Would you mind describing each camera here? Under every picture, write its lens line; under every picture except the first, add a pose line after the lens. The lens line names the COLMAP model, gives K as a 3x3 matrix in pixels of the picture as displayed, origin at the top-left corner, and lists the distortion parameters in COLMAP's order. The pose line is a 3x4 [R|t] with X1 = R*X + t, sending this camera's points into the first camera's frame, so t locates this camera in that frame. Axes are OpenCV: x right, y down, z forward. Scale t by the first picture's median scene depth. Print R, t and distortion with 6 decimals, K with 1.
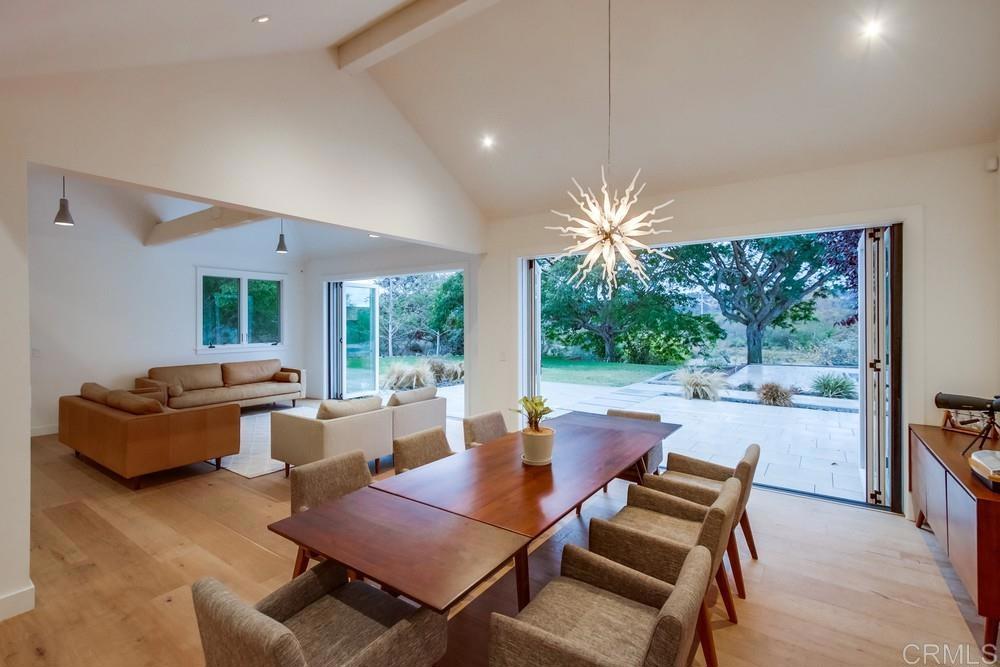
lens RADIAL K [[457.9, 0, 499.5], [0, 457.9, 328.9], [0, 0, 1]] dist [0.005215, 0.002156]
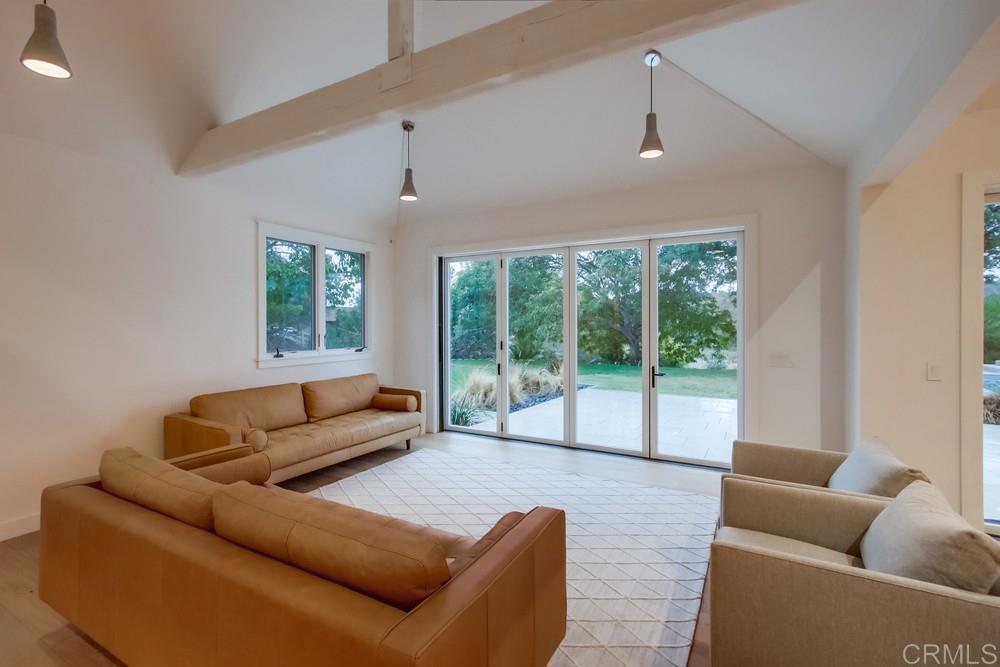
lens RADIAL K [[457.9, 0, 503.1], [0, 457.9, 331.0], [0, 0, 1]] dist [0.005215, 0.002156]
pose [[0.995157, -0.002165, 0.098279, -0.383208], [0.002200, 0.999998, -0.000244, 0.007610], [-0.098278, 0.000459, 0.995159, 0.362072]]
